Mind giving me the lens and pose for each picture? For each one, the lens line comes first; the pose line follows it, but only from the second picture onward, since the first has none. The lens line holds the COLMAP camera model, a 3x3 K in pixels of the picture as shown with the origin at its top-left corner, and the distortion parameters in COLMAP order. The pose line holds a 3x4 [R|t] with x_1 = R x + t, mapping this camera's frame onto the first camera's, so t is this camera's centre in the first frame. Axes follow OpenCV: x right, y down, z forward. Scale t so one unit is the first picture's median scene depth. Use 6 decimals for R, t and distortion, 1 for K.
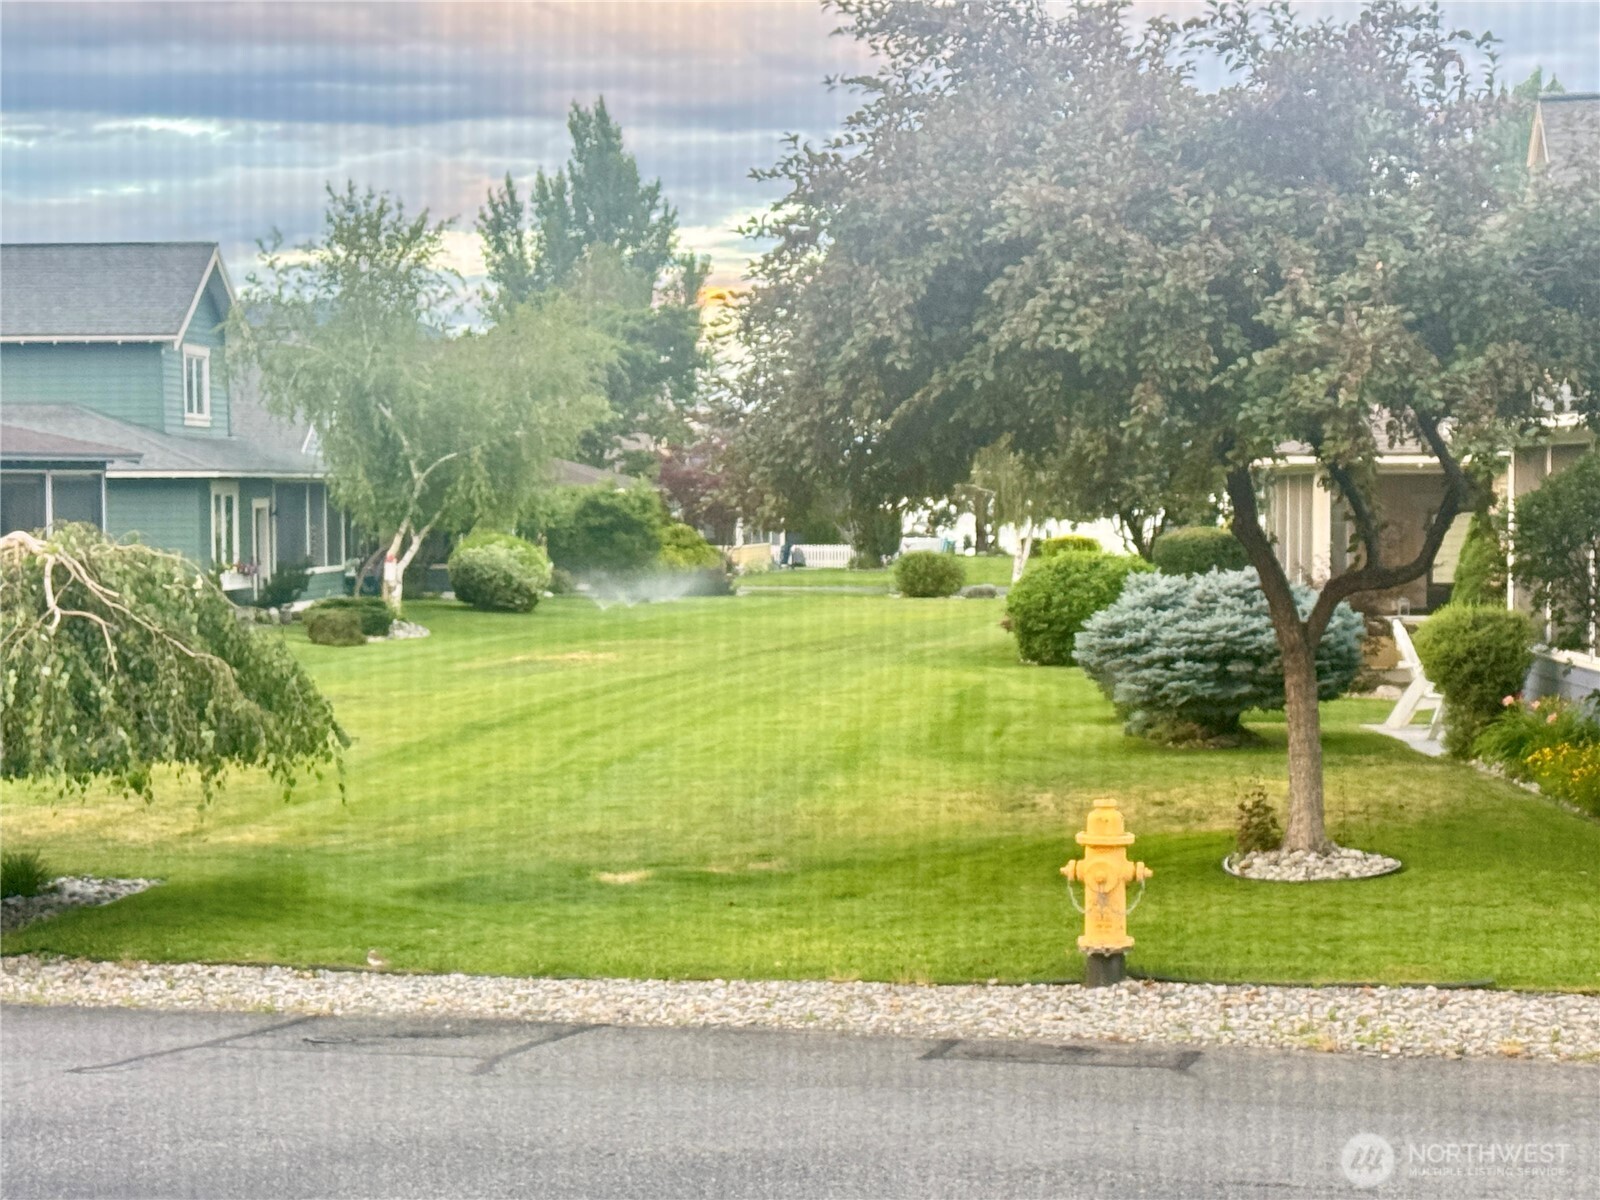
lens RADIAL K [[3281.0, 0, 800.1], [0, 3281.0, 630.4], [0, 0, 1]] dist [0.230254, -0.227798]
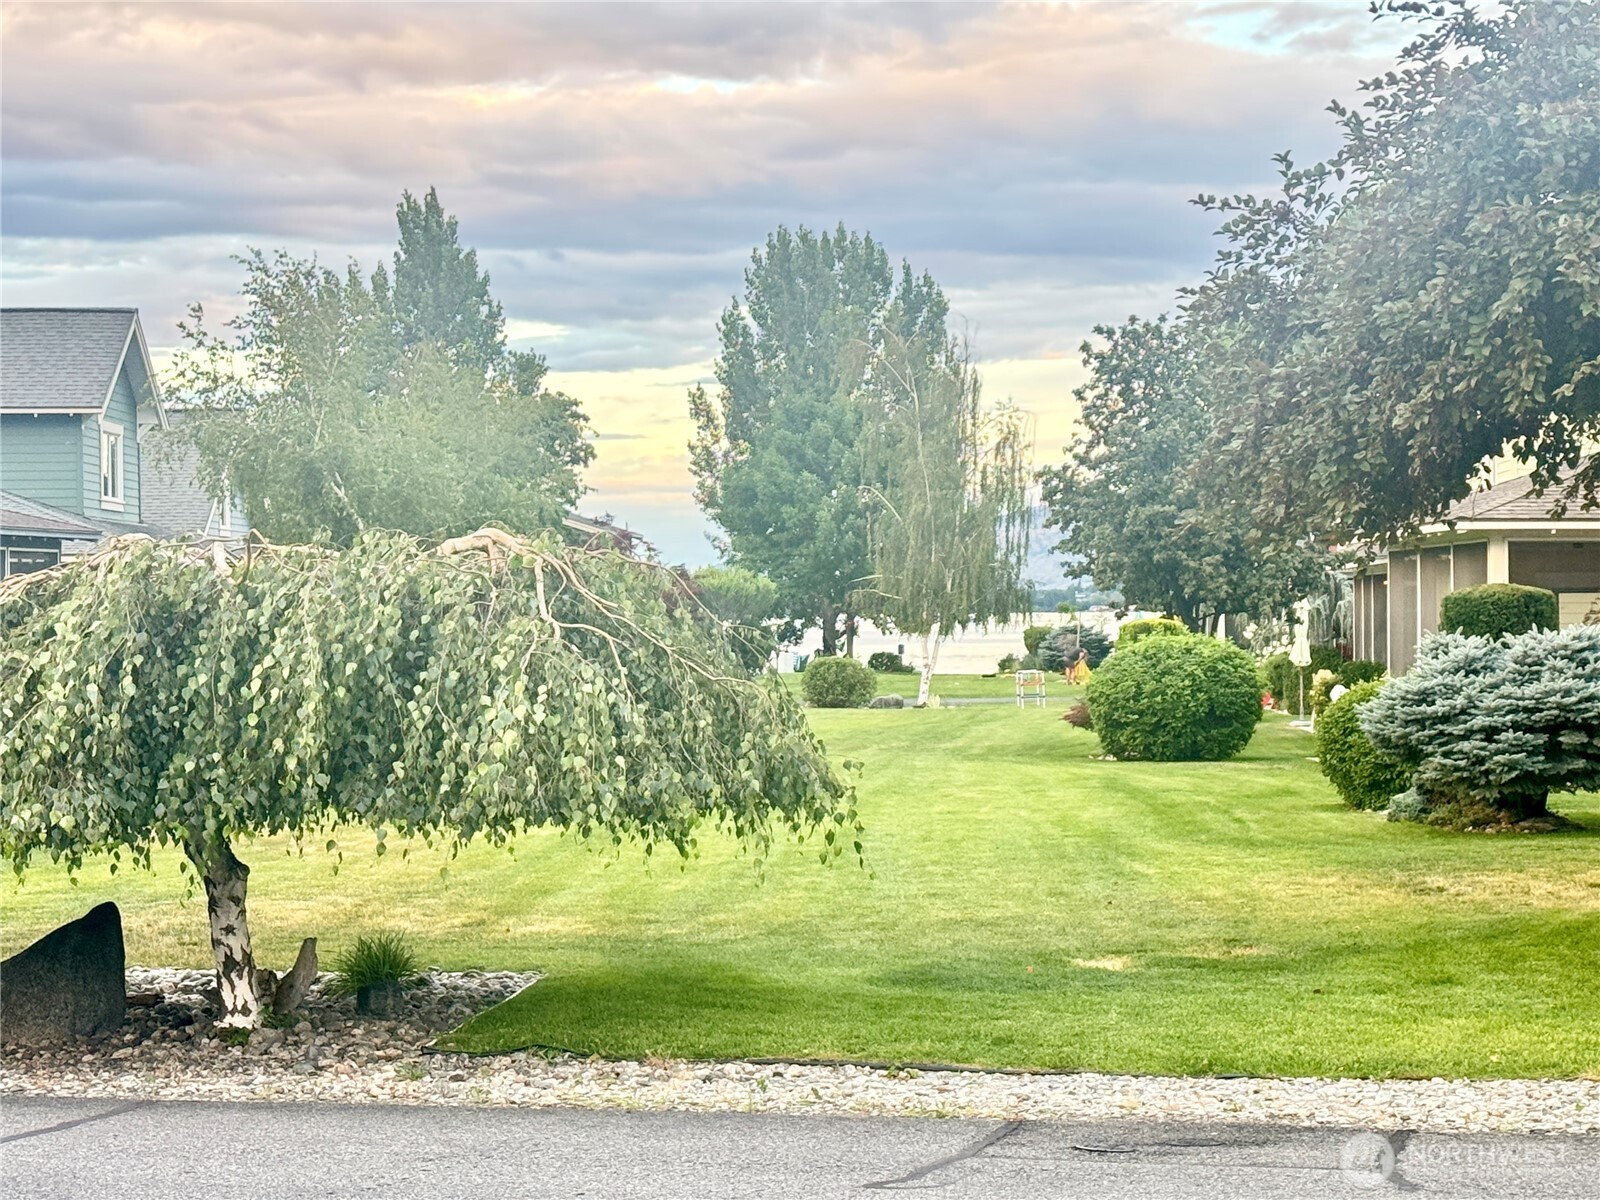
lens RADIAL K [[3350.9, 0, 800.0], [0, 3350.9, 600.0], [0, 0, 1]] dist [0.212840, -0.187542]
pose [[0.995416, 0.002266, 0.095608, -0.157250], [0.002615, 0.998701, -0.050887, 0.019580], [-0.095599, 0.050903, 0.994118, 0.119235]]
